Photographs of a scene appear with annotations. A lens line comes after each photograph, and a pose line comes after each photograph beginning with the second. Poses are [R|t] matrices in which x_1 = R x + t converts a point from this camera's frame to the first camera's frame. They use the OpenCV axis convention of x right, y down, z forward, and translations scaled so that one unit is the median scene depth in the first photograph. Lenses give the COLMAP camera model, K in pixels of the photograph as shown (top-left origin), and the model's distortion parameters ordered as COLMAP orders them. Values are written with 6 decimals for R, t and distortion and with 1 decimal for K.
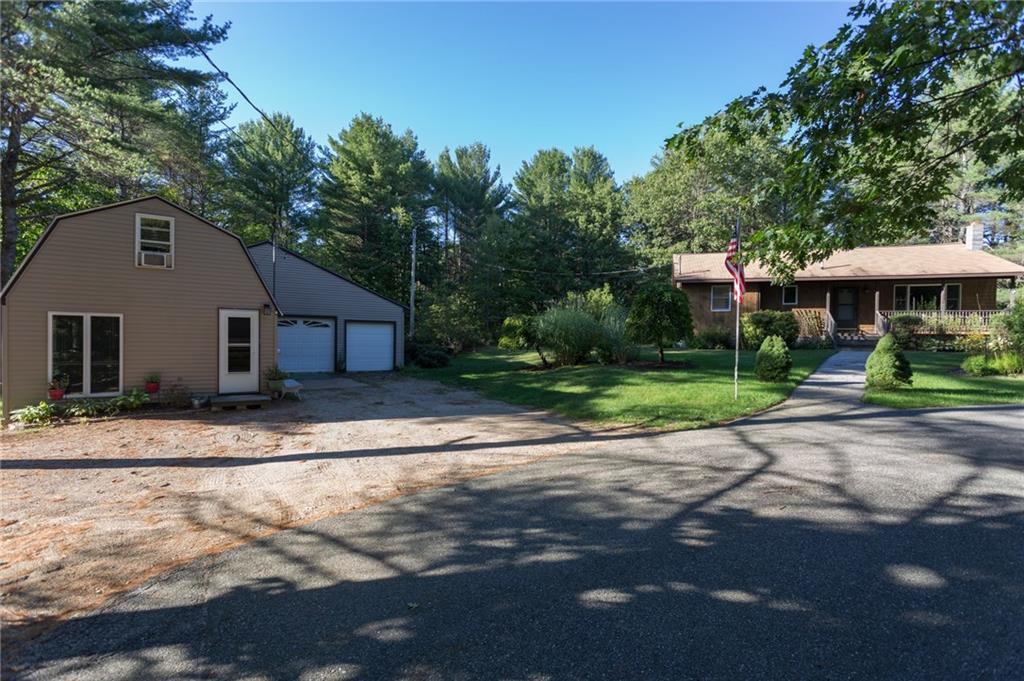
lens RADIAL K [[479.2, 0, 510.4], [0, 479.2, 343.8], [0, 0, 1]] dist [0.013151, -0.000307]
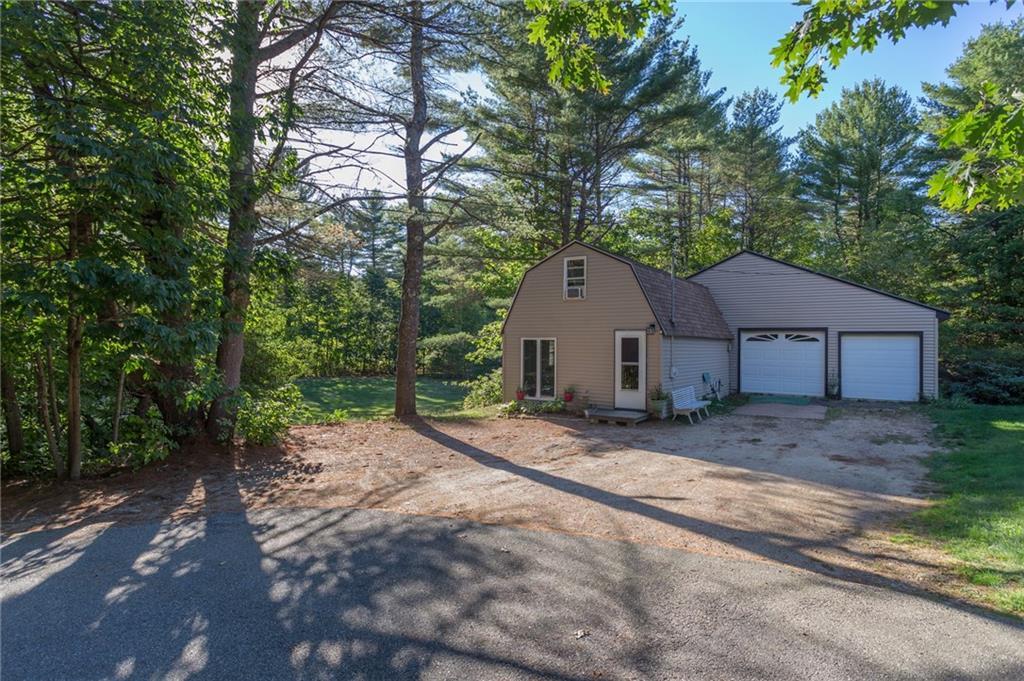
lens RADIAL K [[530.2, 0, 511.3], [0, 530.2, 335.9], [0, 0, 1]] dist [-0.000900, -0.000921]
pose [[0.411913, -0.016032, -0.911082, 0.418045], [-0.012667, 0.999648, -0.023318, -0.030587], [0.911135, 0.021146, 0.411565, 0.297693]]
